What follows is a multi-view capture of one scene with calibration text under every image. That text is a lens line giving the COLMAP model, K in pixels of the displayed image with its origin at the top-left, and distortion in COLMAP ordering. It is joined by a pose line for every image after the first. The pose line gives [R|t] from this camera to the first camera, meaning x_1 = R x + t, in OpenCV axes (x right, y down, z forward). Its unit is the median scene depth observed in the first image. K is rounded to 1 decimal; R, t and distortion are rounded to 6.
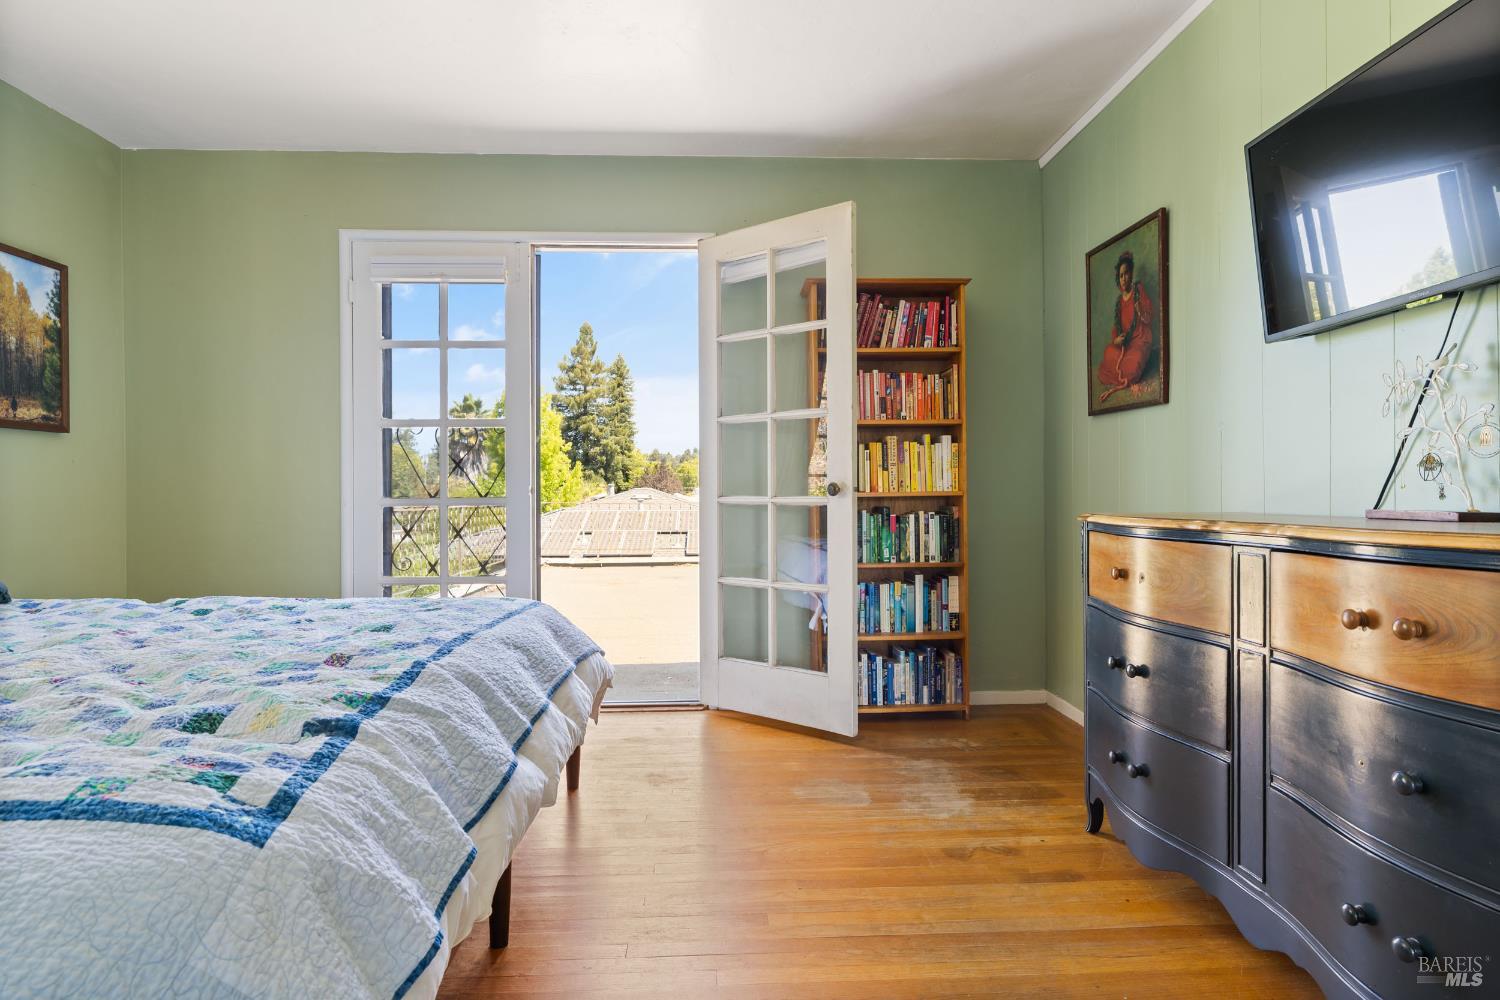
lens RADIAL K [[785.7, 0, 750.0], [0, 785.7, 500.0], [0, 0, 1]] dist [-0.001445, -0.000286]
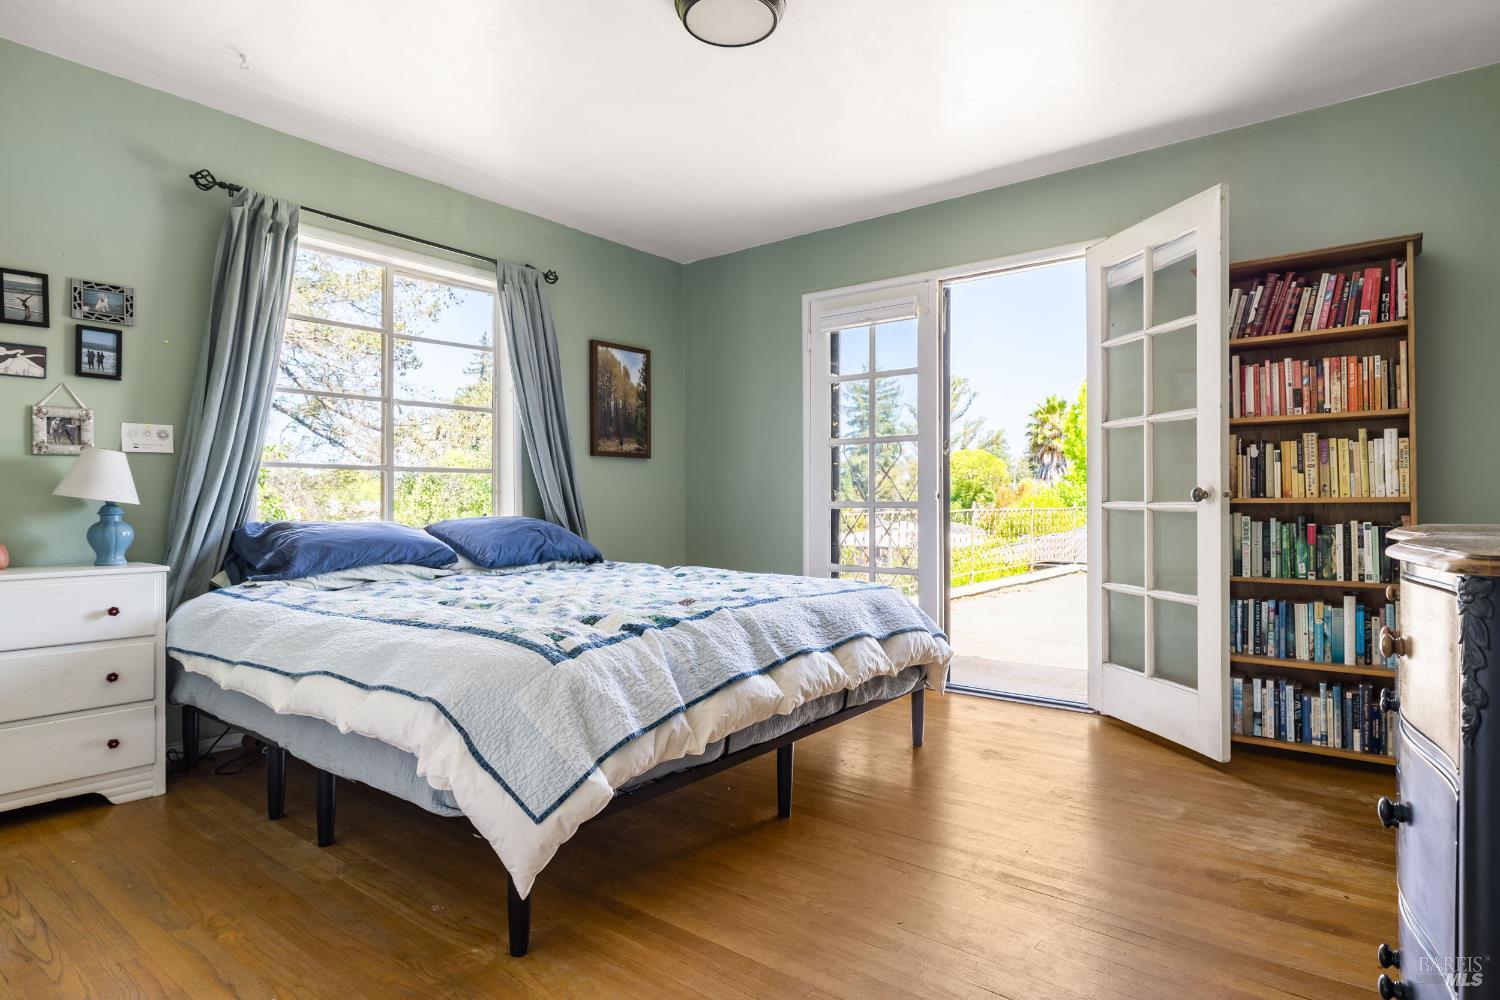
lens RADIAL K [[813.7, 0, 750.0], [0, 813.7, 500.0], [0, 0, 1]] dist [0.003751, 0.001611]
pose [[0.759880, 0.003705, -0.650053, 0.296200], [-0.007208, 0.999970, -0.002725, -0.000612], [0.650024, 0.006756, 0.759884, -0.081674]]
